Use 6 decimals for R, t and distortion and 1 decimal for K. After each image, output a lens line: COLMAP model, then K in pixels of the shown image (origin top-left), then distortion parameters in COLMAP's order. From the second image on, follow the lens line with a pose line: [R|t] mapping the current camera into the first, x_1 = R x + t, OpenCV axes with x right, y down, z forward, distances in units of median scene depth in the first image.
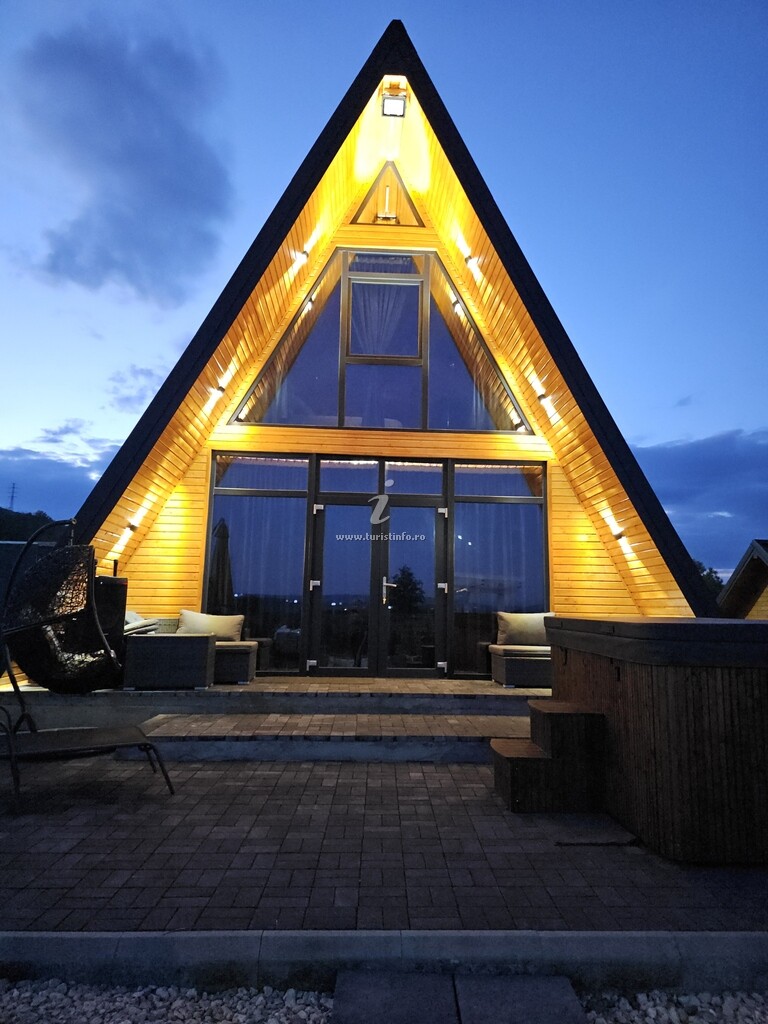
lens RADIAL K [[685.2, 0, 384.0], [0, 685.2, 512.0], [0, 0, 1]] dist [0.058865, -0.055863]
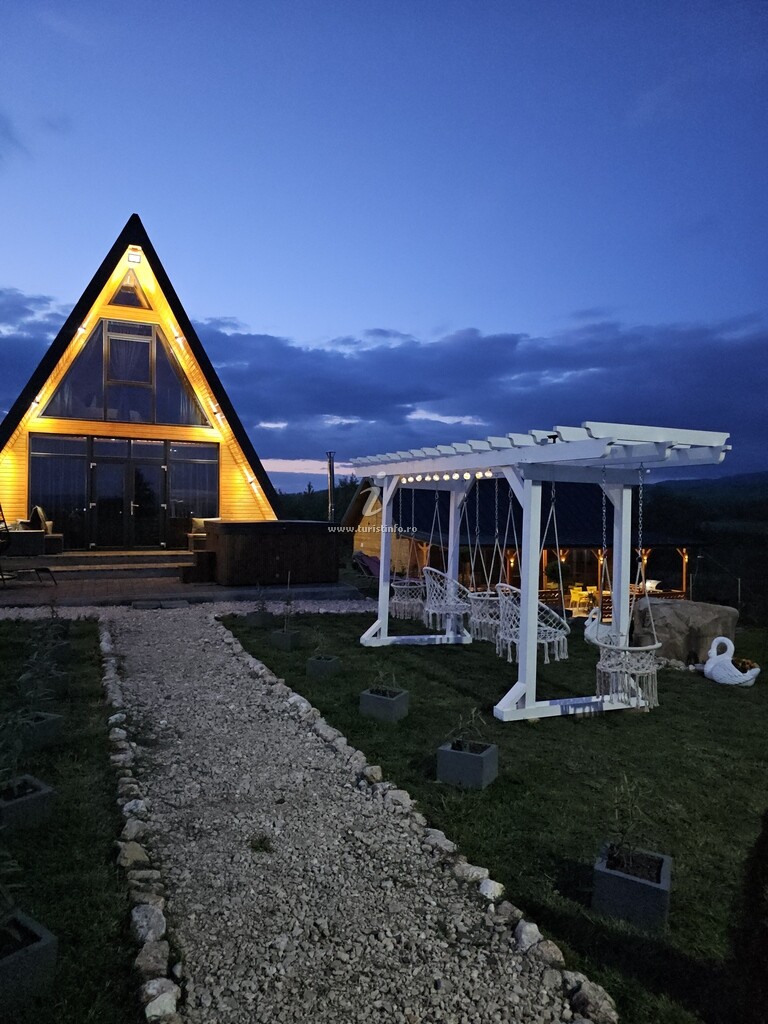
lens RADIAL K [[697.4, 0, 384.0], [0, 697.4, 512.0], [0, 0, 1]] dist [0.124564, -0.066263]
pose [[0.928767, -0.007682, 0.370585, -0.077854], [-0.050569, 0.987811, 0.147213, -0.202265], [-0.367198, -0.155467, 0.917058, -1.095469]]
